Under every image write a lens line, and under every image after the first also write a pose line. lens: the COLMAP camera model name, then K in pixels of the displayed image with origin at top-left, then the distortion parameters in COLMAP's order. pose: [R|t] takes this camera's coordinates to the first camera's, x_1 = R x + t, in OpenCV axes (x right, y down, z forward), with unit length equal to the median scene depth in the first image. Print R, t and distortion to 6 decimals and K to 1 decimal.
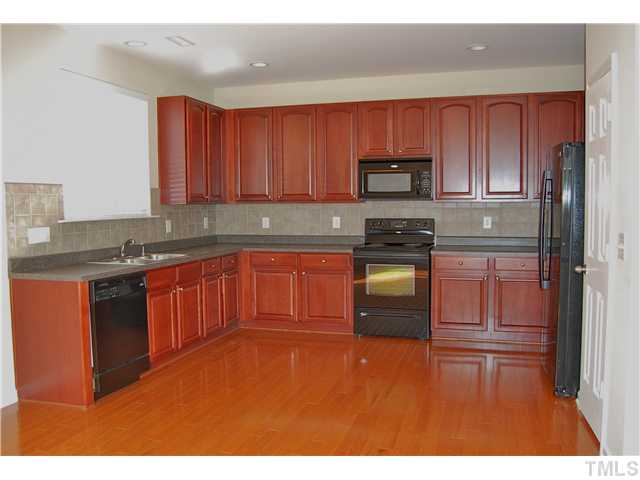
lens RADIAL K [[505.0, 0, 320.0], [0, 505.0, 240.0], [0, 0, 1]] dist [-0.060291, 0.000798]
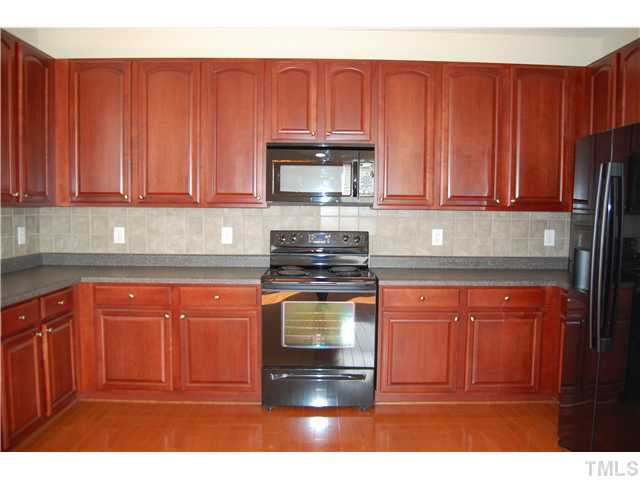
lens RADIAL K [[505.0, 0, 320.0], [0, 505.0, 240.0], [0, 0, 1]] dist [-0.060291, 0.000798]
pose [[0.961449, -0.001296, 0.274979, -0.037412], [0.003876, 0.999953, -0.008838, -0.023542], [-0.274955, 0.009563, 0.961409, 0.318341]]
